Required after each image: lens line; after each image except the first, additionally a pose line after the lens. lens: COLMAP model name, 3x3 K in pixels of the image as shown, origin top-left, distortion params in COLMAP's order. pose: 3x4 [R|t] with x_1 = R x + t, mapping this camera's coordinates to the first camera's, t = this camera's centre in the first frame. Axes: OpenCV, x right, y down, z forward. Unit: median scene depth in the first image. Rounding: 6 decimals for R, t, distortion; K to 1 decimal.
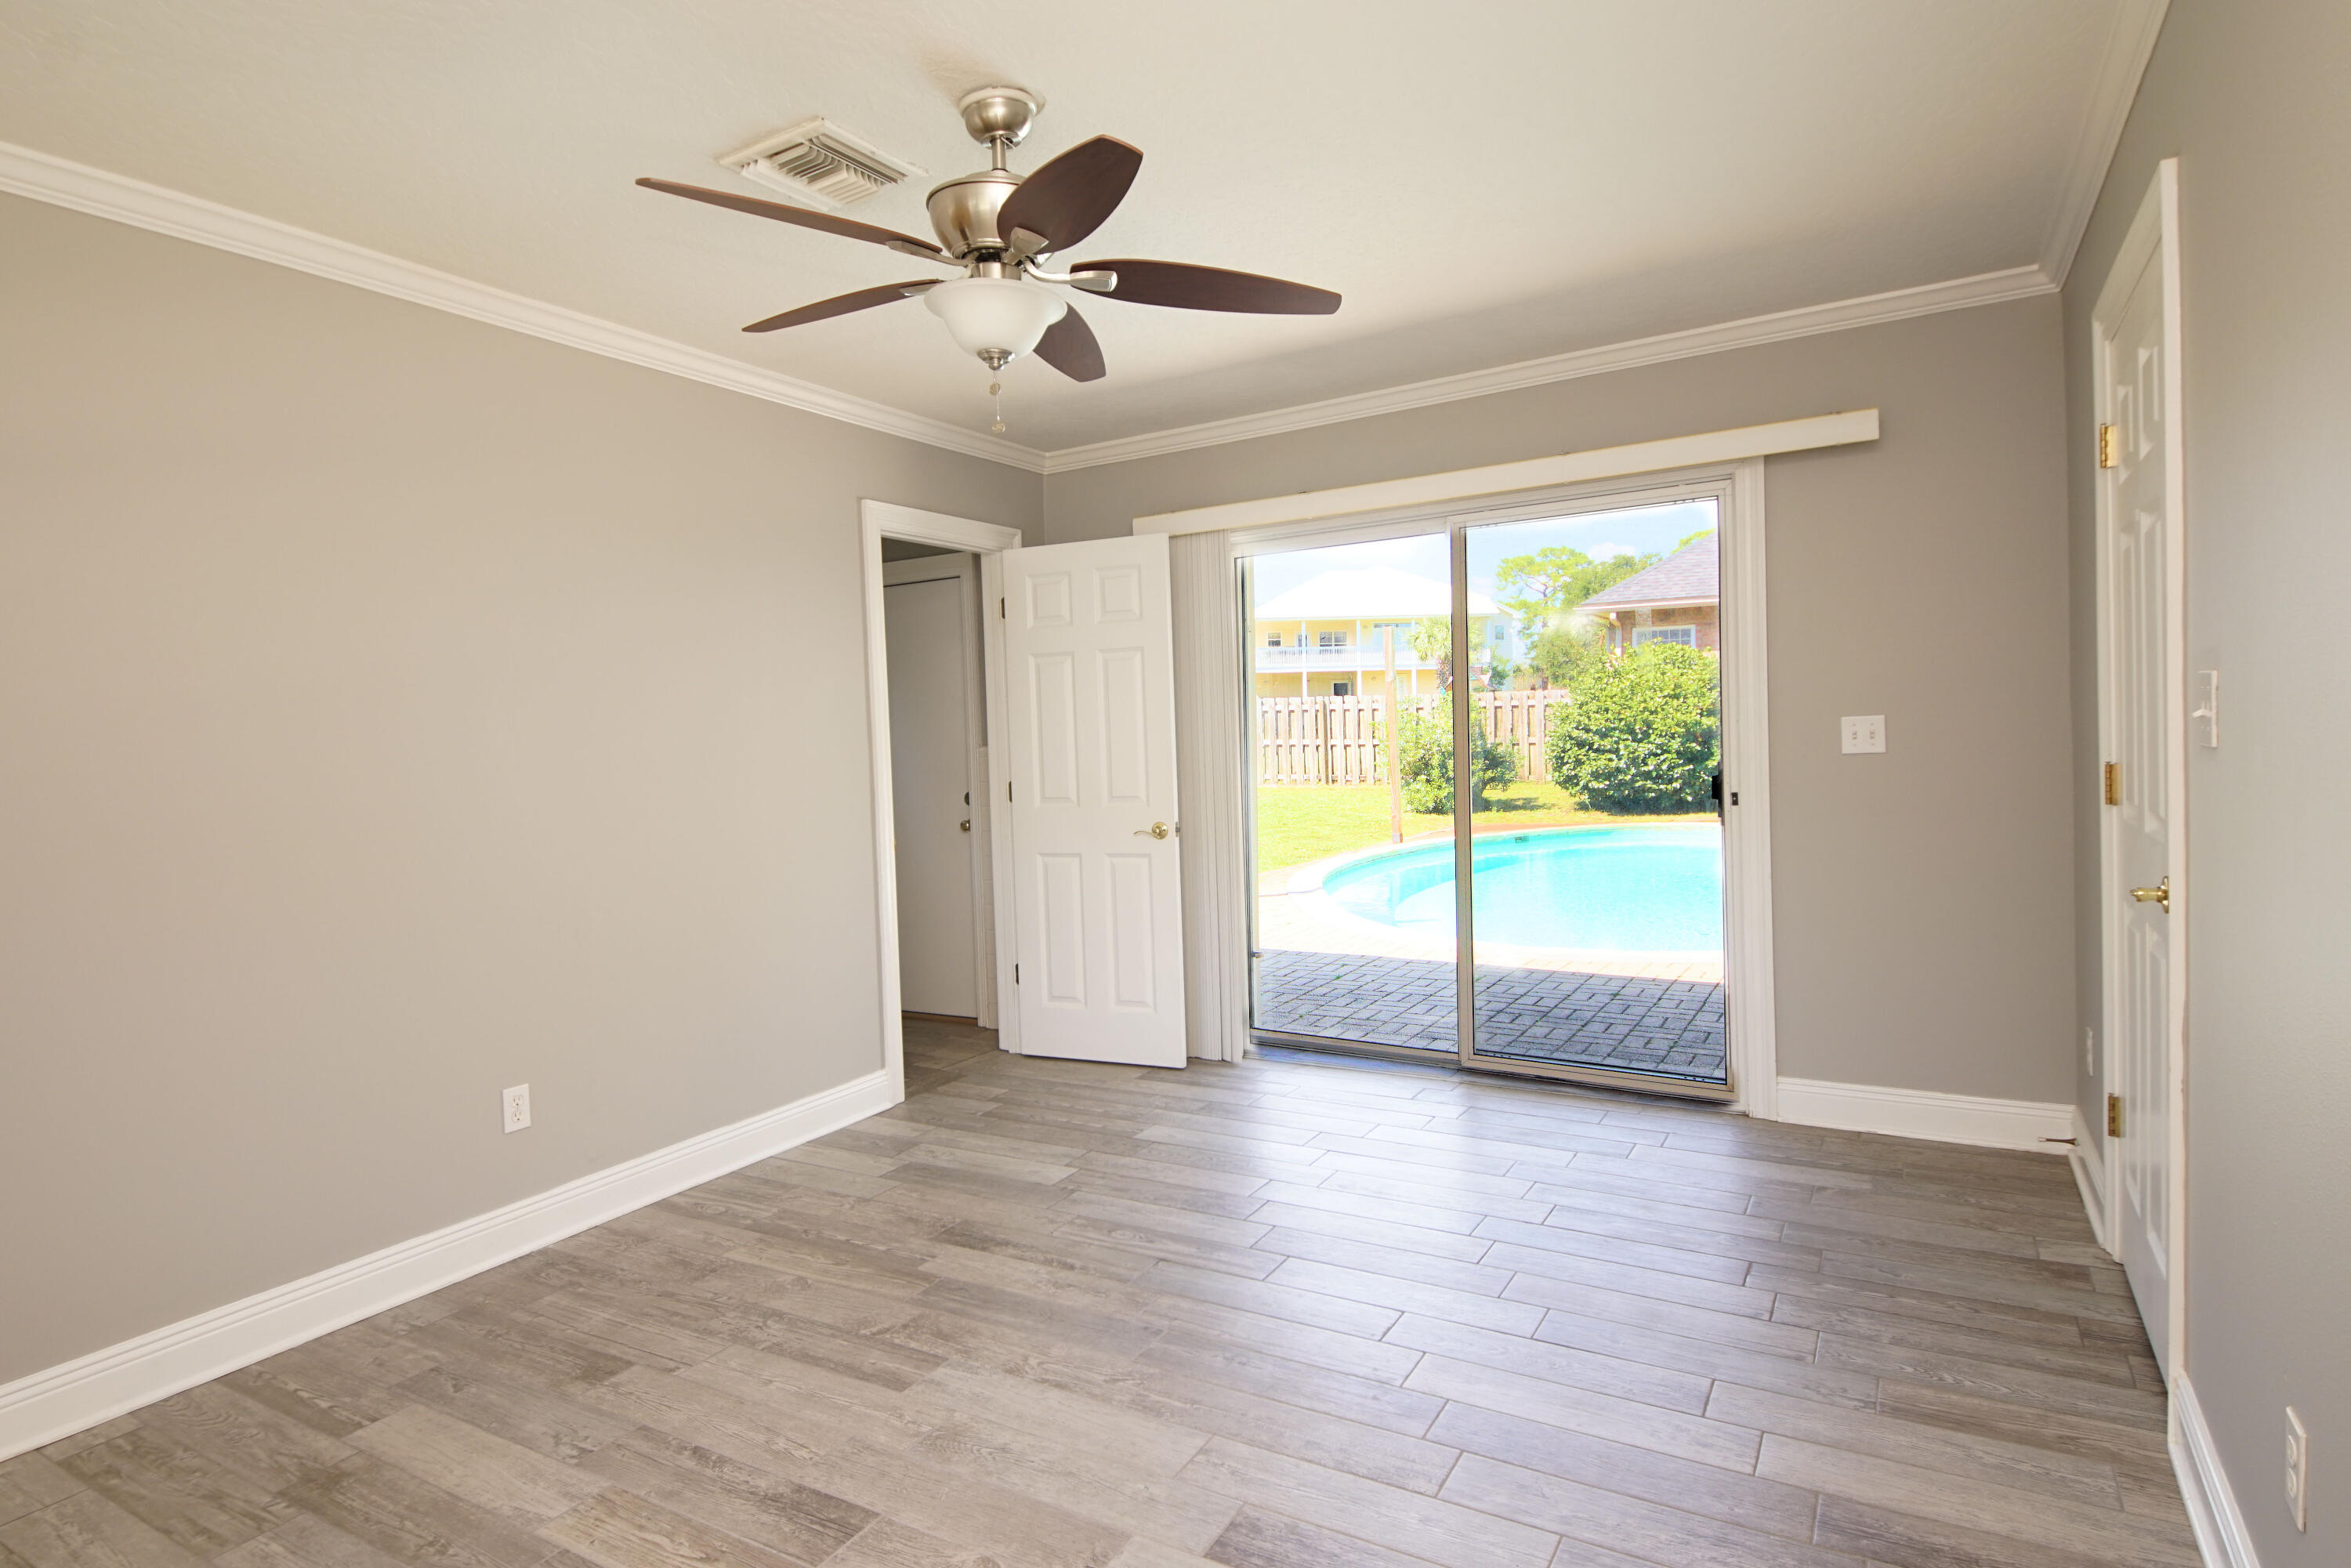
lens RADIAL K [[1258.1, 0, 1178.1], [0, 1258.1, 745.3], [0, 0, 1]] dist [0.030778, -0.027939]
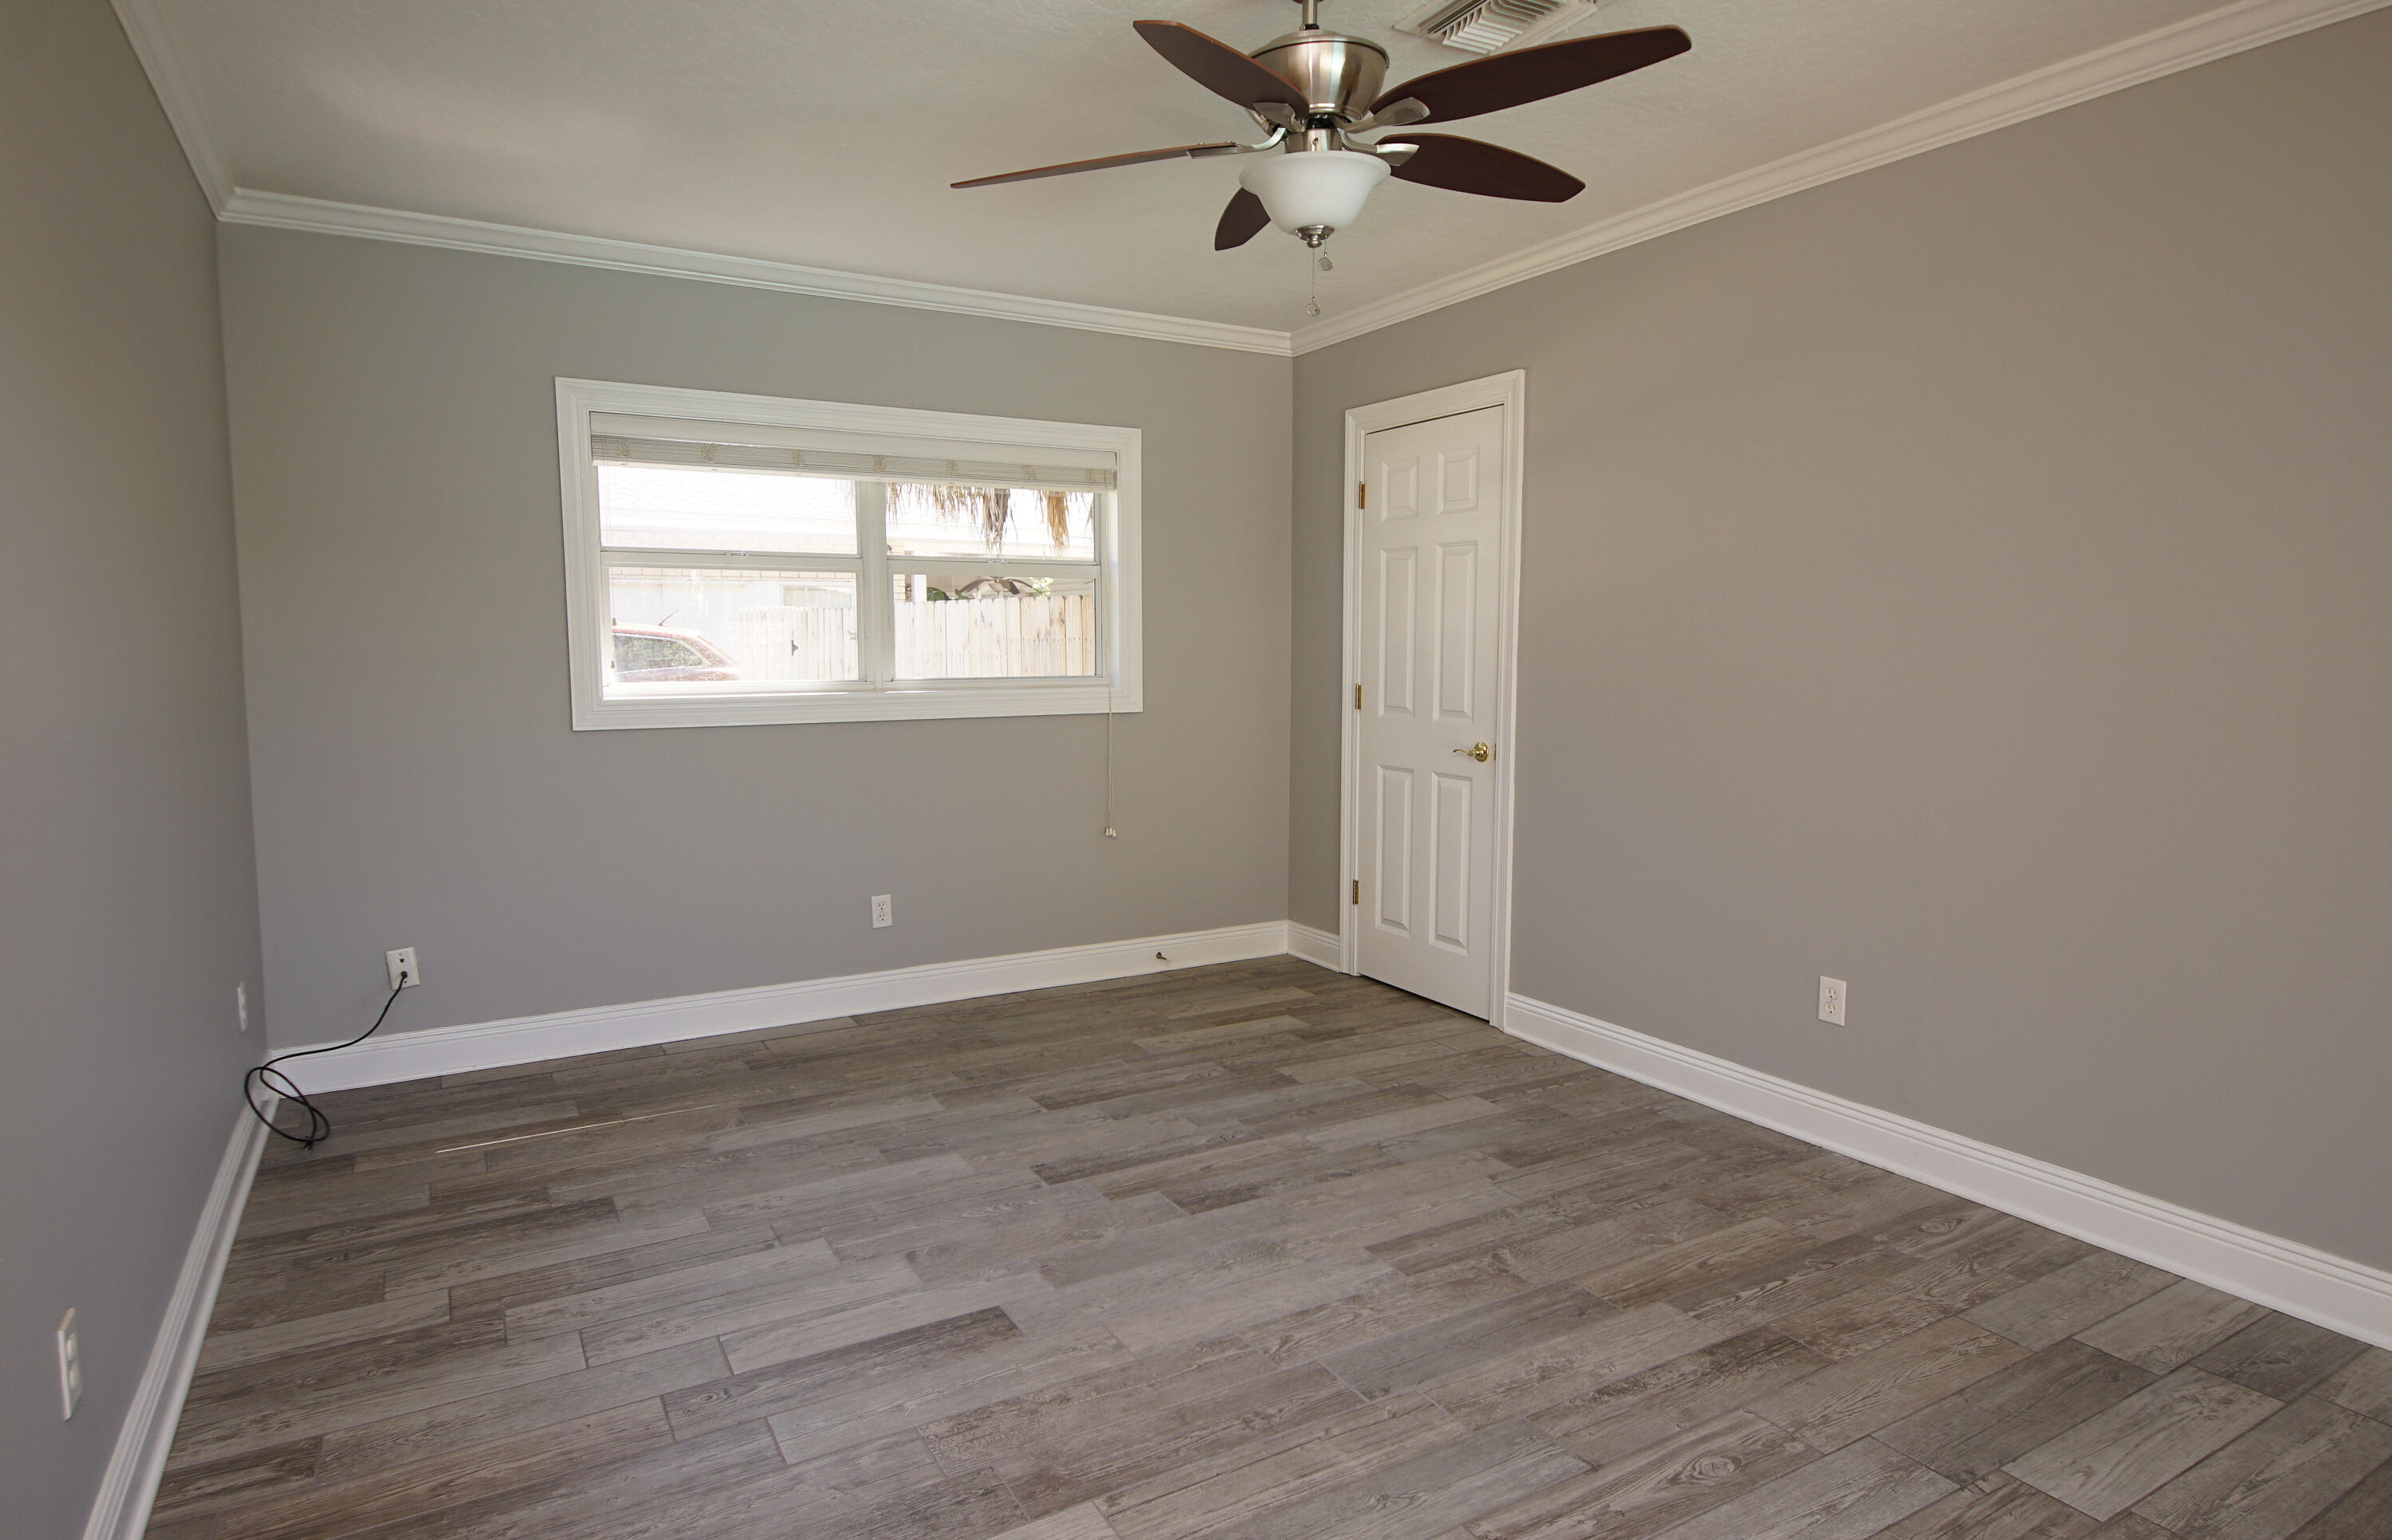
lens RADIAL K [[1303.8, 0, 1191.5], [0, 1303.8, 773.5], [0, 0, 1]] dist [0.023814, -0.021081]
pose [[-0.495994, 0.124151, -0.859405, 0.657815], [0.010468, 0.990509, 0.137049, -0.042024], [0.868263, 0.058979, -0.492587, 1.194563]]
